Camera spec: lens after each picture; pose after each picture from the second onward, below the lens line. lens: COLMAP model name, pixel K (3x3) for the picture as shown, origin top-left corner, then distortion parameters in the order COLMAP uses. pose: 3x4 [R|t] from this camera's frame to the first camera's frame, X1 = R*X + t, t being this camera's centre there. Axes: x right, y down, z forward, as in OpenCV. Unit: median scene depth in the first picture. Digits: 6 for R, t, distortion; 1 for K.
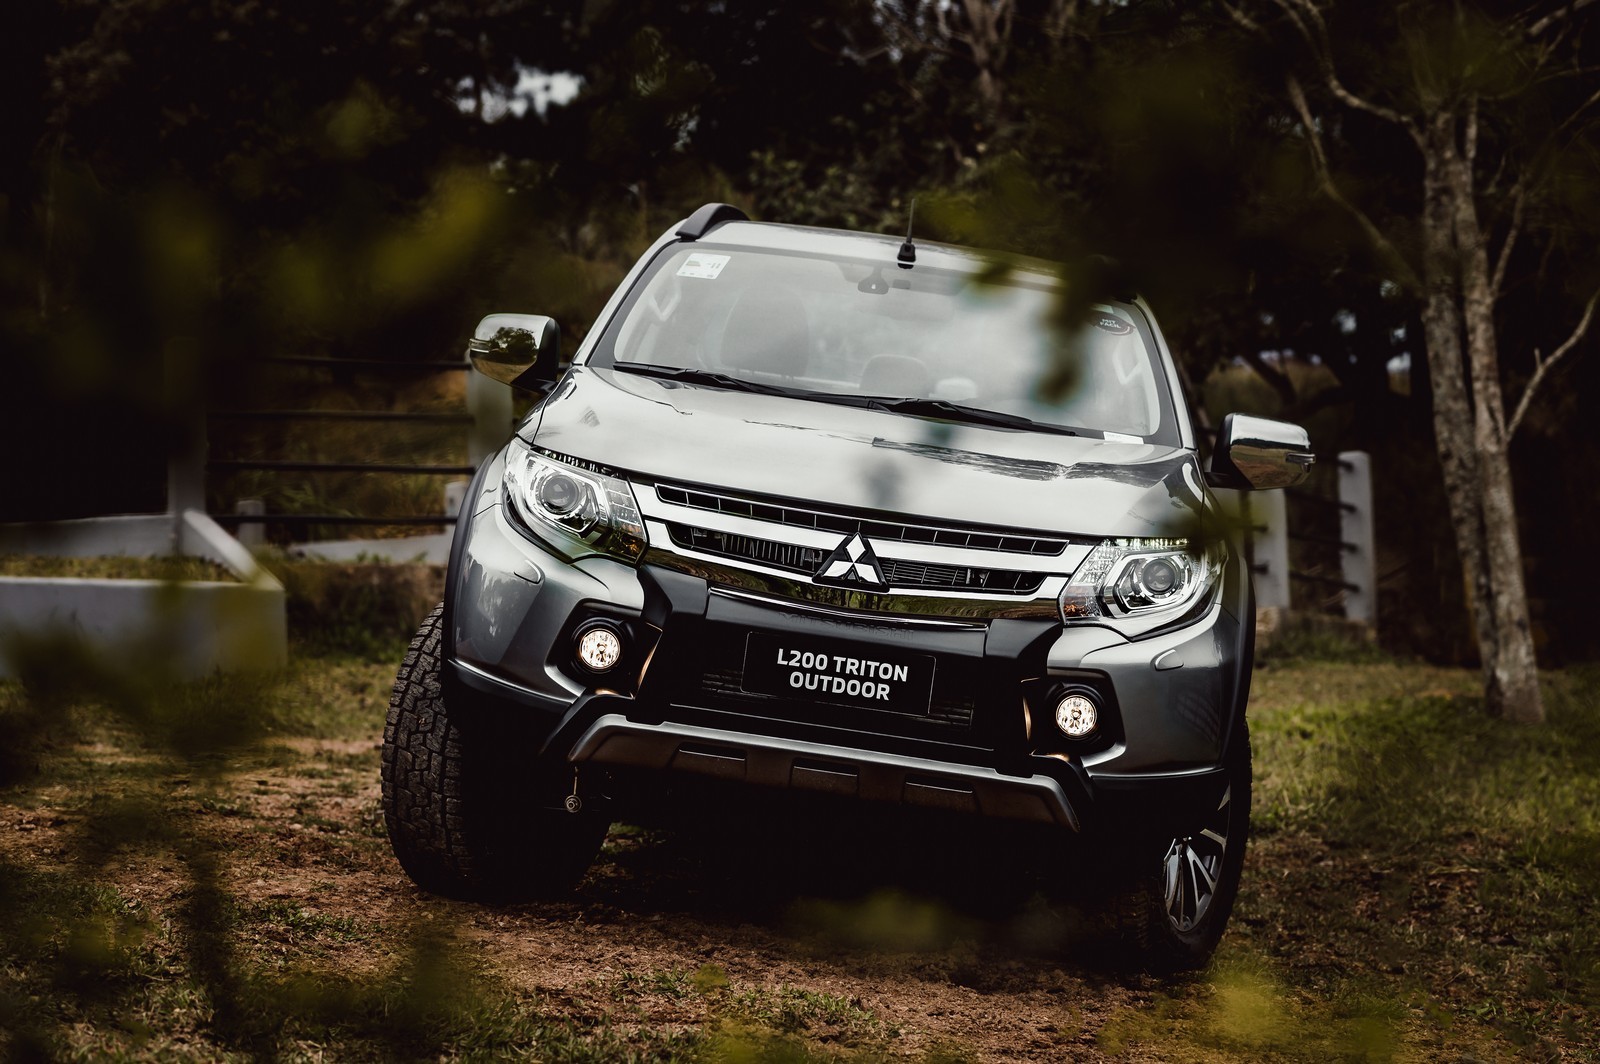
lens RADIAL K [[3952.3, 0, 800.0], [0, 3952.3, 532.0], [0, 0, 1]] dist [-0.147224, -0.011953]
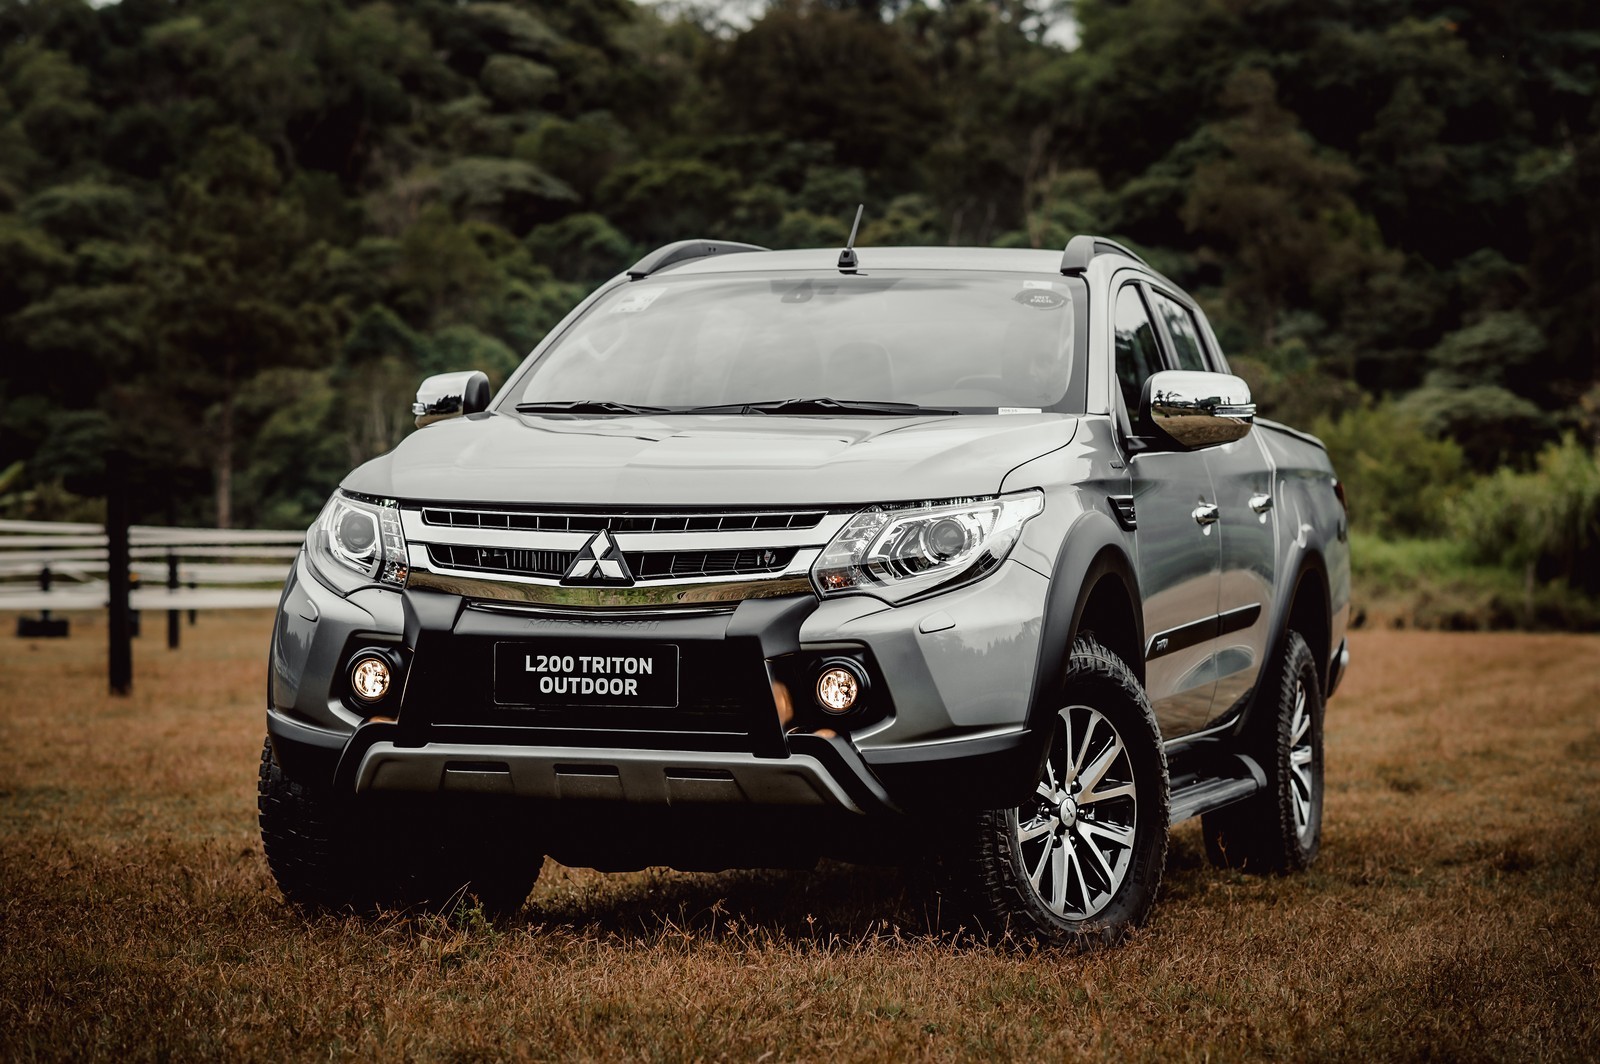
lens RADIAL K [[3802.2, 0, 800.0], [0, 3802.2, 532.0], [0, 0, 1]] dist [-0.021457, -0.096464]
pose [[0.961285, -0.126185, -0.244968, 0.291871], [0.115343, 0.991621, -0.058173, 0.061192], [0.250256, 0.027666, 0.967784, 0.103278]]
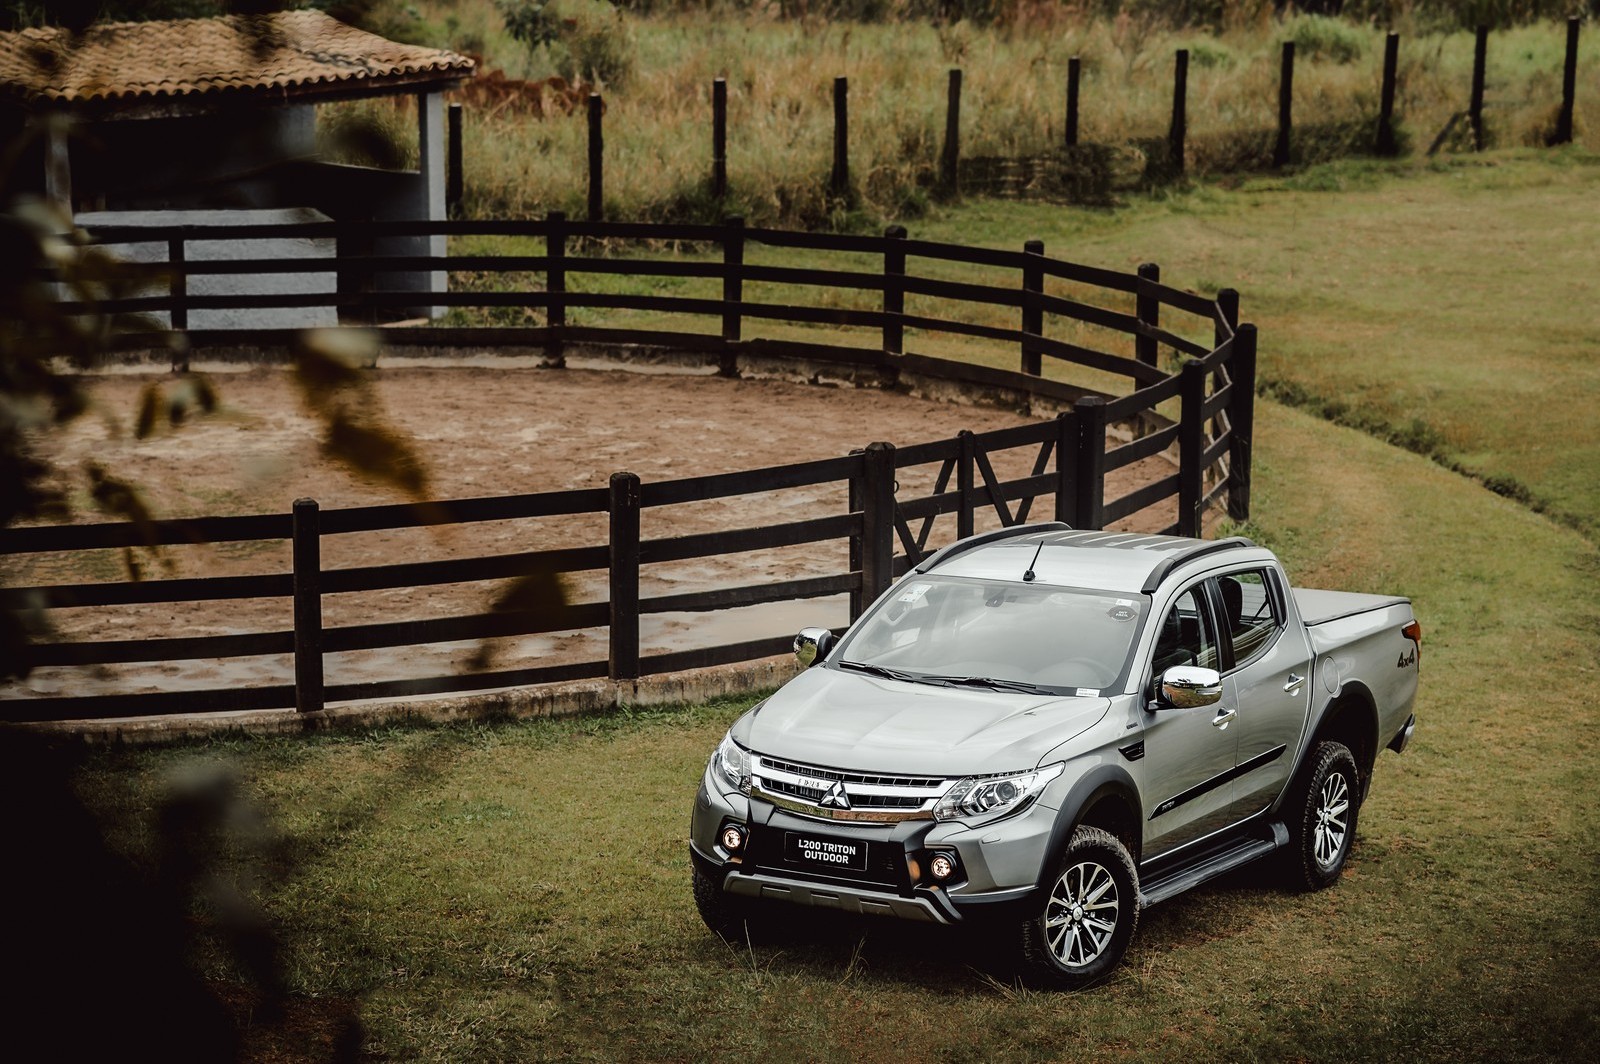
lens RADIAL K [[4238.5, 0, 800.0], [0, 4238.5, 532.0], [0, 0, 1]] dist [-0.738441, 0.035535]
pose [[0.890607, -0.049313, -0.452093, 0.984887], [0.077549, 0.996012, 0.044127, -0.224206], [0.448114, -0.074360, 0.890879, -0.932546]]
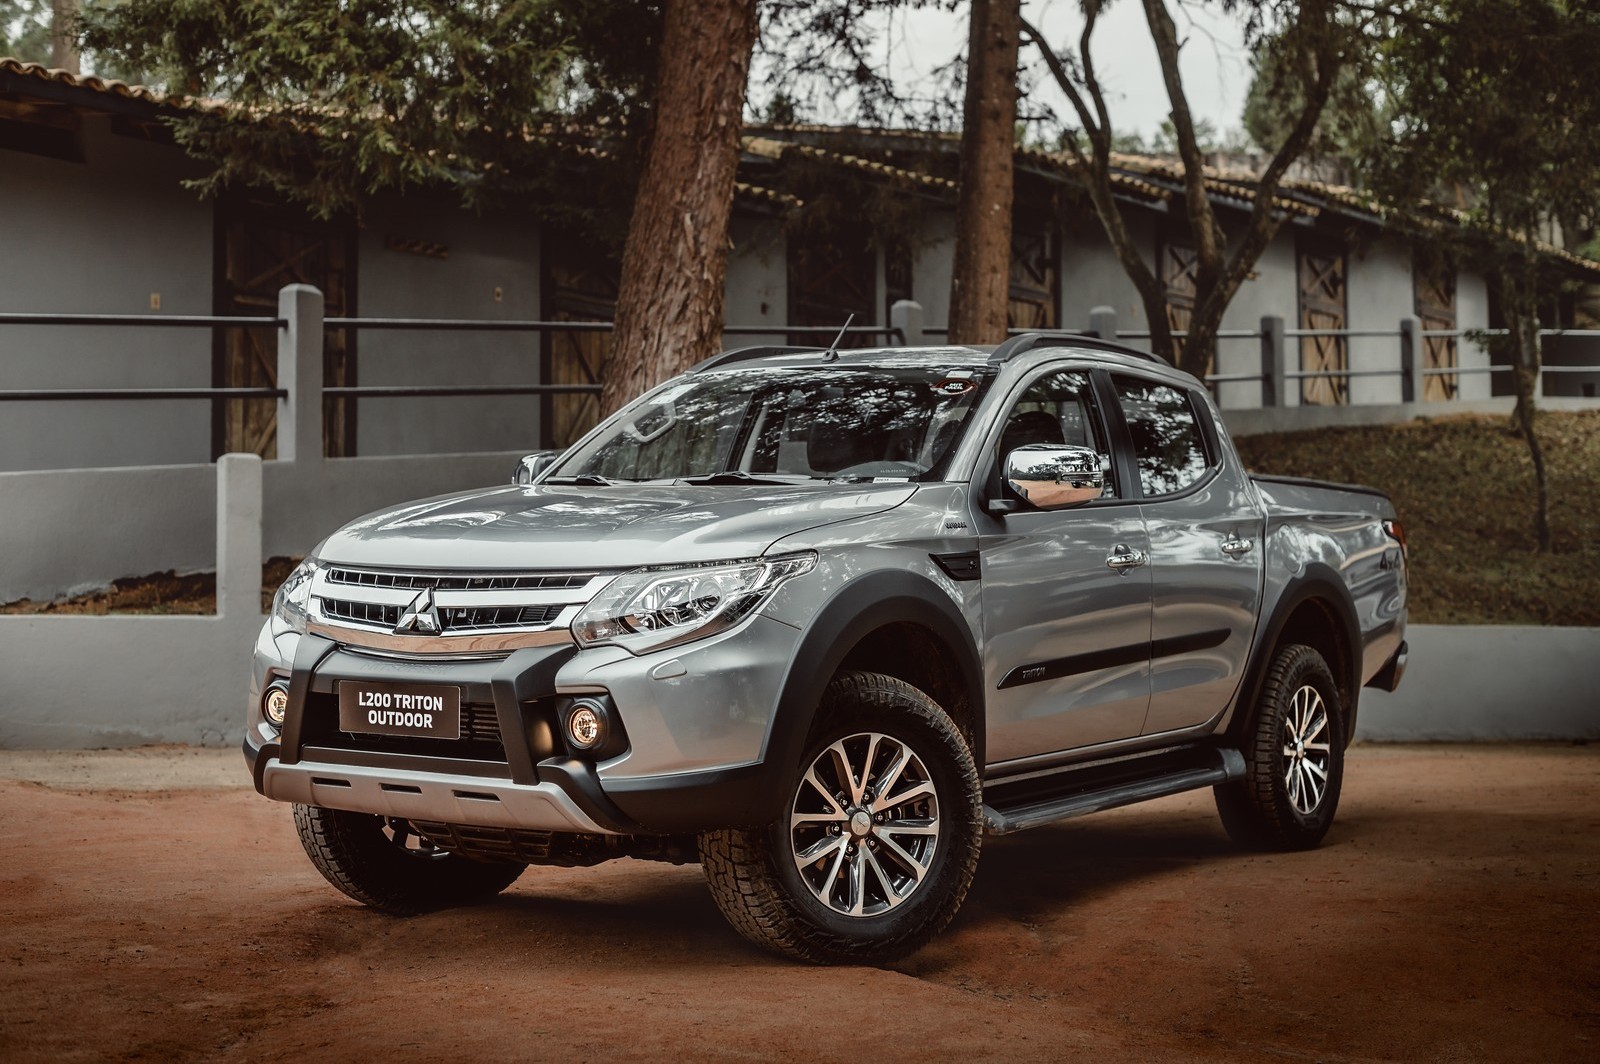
lens RADIAL K [[2252.9, 0, 800.0], [0, 2252.9, 532.0], [0, 0, 1]] dist [0.017064, 0.000618]
pose [[0.845137, -0.131613, -0.518094, 0.460398], [0.099042, 0.990988, -0.090182, 0.055476], [0.525294, 0.024903, 0.850556, 0.486272]]
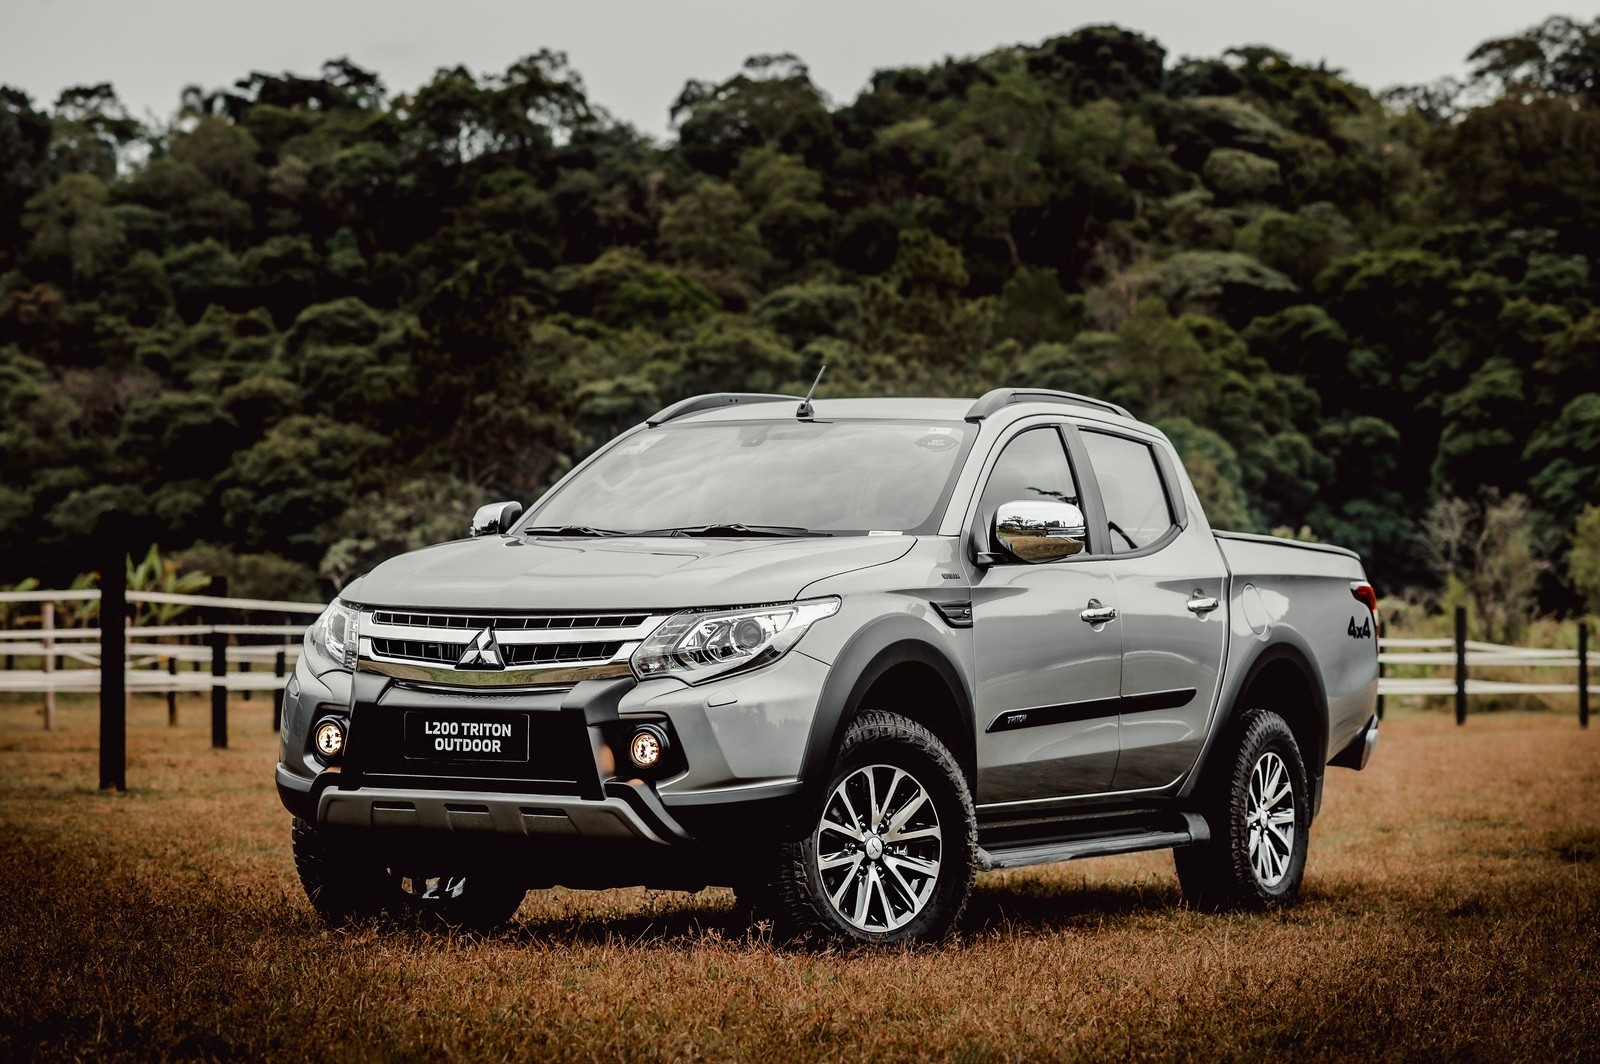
lens RADIAL K [[3802.2, 0, 800.0], [0, 3802.2, 532.0], [0, 0, 1]] dist [-0.021457, -0.096464]
pose [[0.894170, -0.135506, -0.426730, 0.643135], [0.100837, 0.989563, -0.102937, 0.108042], [0.436225, 0.049013, 0.898502, -0.076316]]
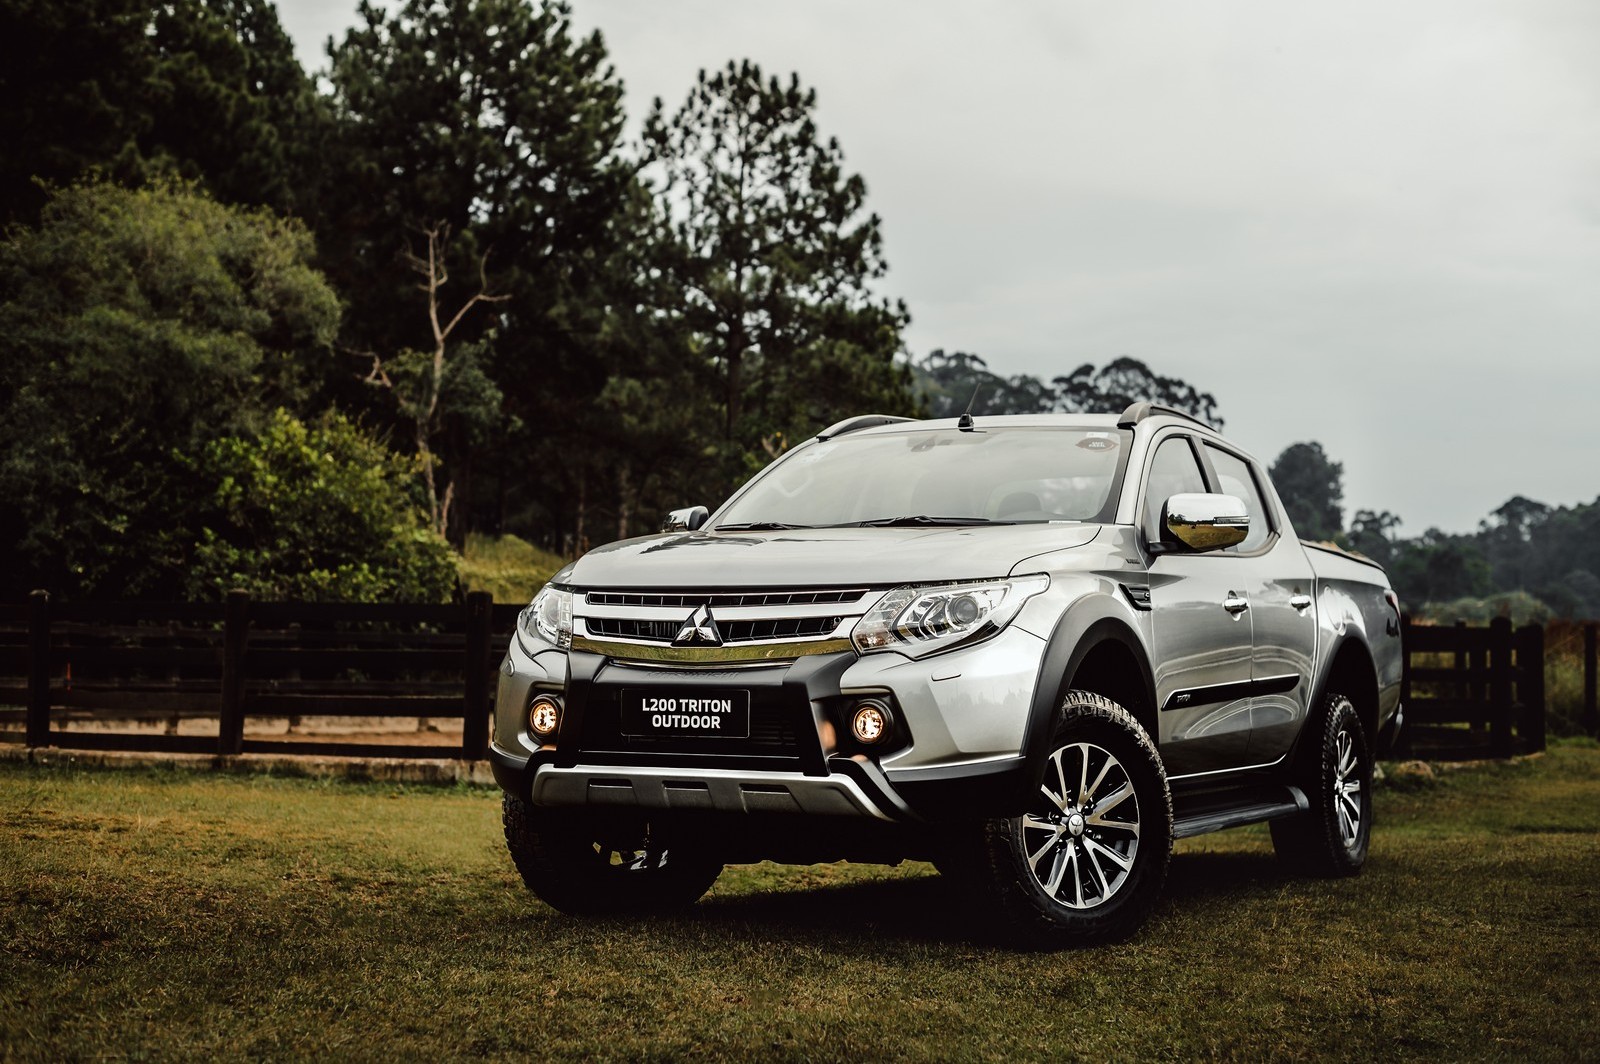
lens RADIAL K [[2252.9, 0, 800.0], [0, 2252.9, 532.0], [0, 0, 1]] dist [0.017064, 0.000618]
pose [[0.899175, -0.153864, -0.409647, 0.351788], [0.105538, 0.984762, -0.138224, 0.082835], [0.424672, 0.081054, 0.901712, 0.342267]]
